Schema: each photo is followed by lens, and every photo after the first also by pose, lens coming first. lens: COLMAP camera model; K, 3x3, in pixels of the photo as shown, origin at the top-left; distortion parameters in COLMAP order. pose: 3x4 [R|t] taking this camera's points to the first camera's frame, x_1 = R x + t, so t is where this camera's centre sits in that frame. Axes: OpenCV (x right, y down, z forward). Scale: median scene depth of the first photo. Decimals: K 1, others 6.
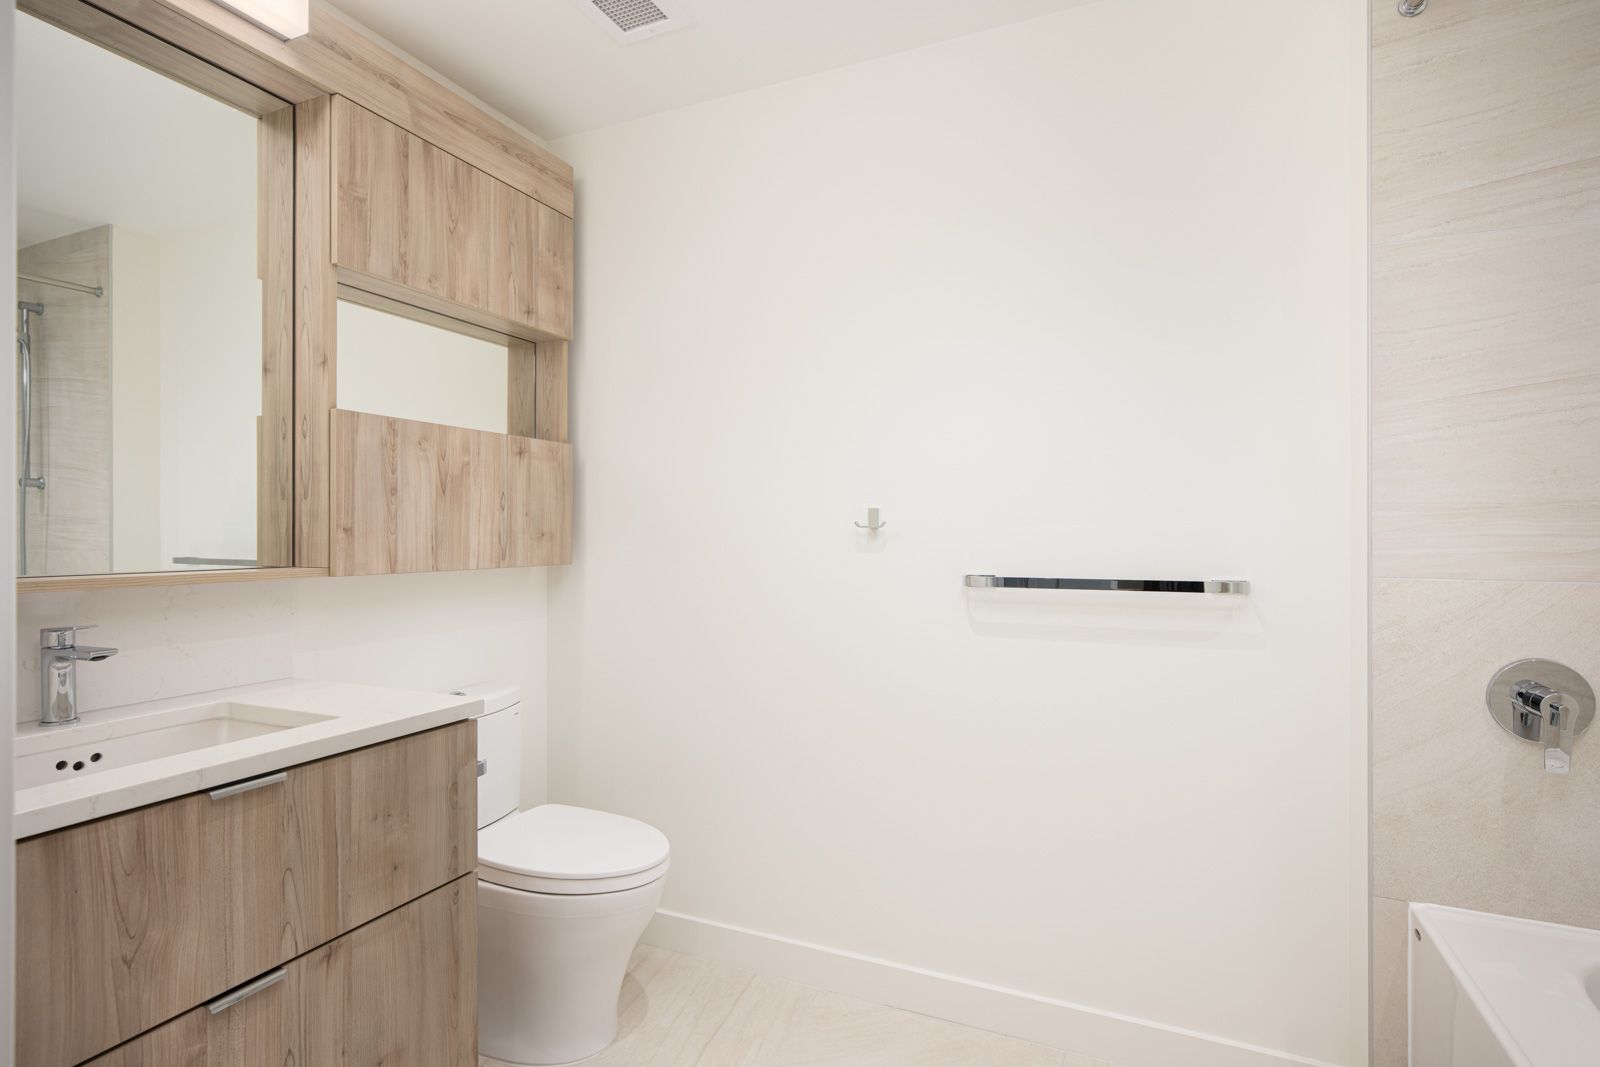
lens RADIAL K [[823.8, 0, 809.8], [0, 823.8, 530.6], [0, 0, 1]] dist [0.002897, 0.000379]
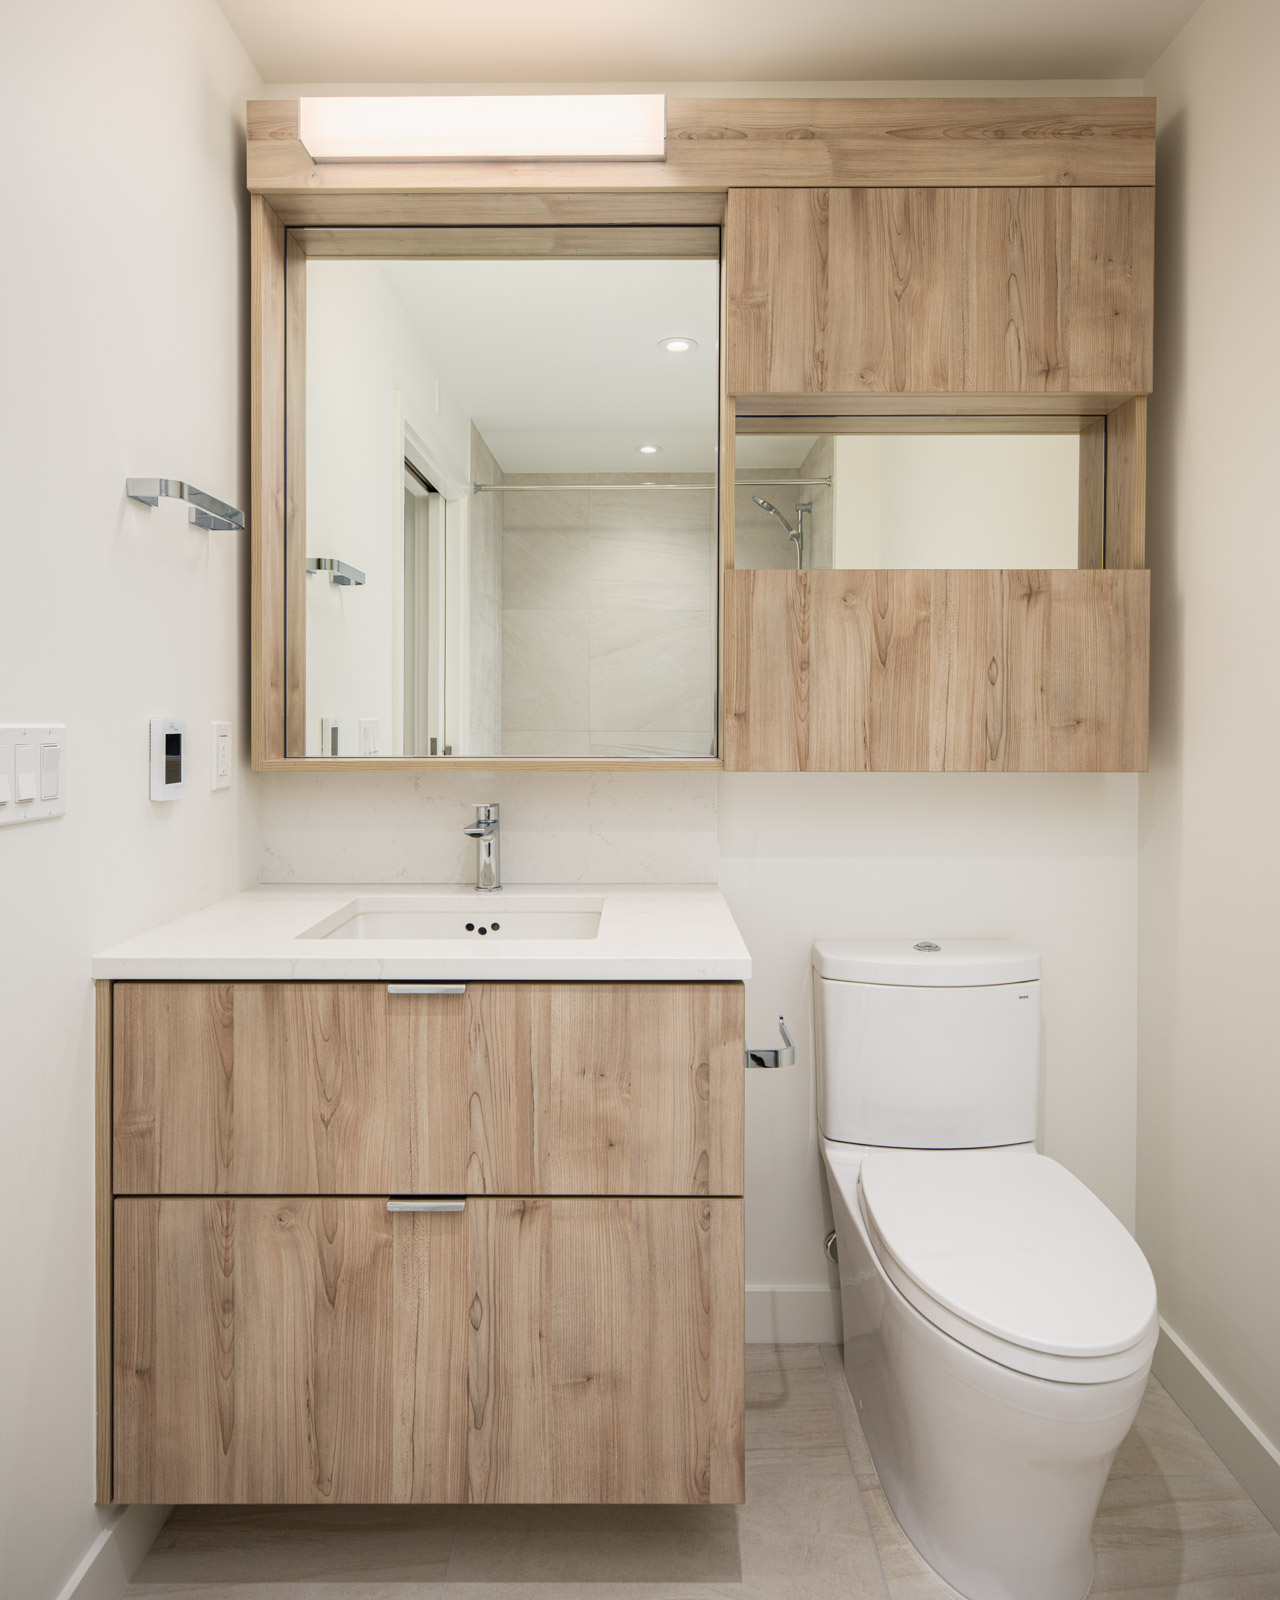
lens RADIAL K [[950.6, 0, 637.3], [0, 950.6, 724.6], [0, 0, 1]] dist [0.002262, 0.000421]
pose [[0.384594, 0.007883, -0.923052, 0.271159], [0.002164, 0.999953, 0.009441, -0.000734], [0.923083, -0.005628, 0.384559, 0.534229]]
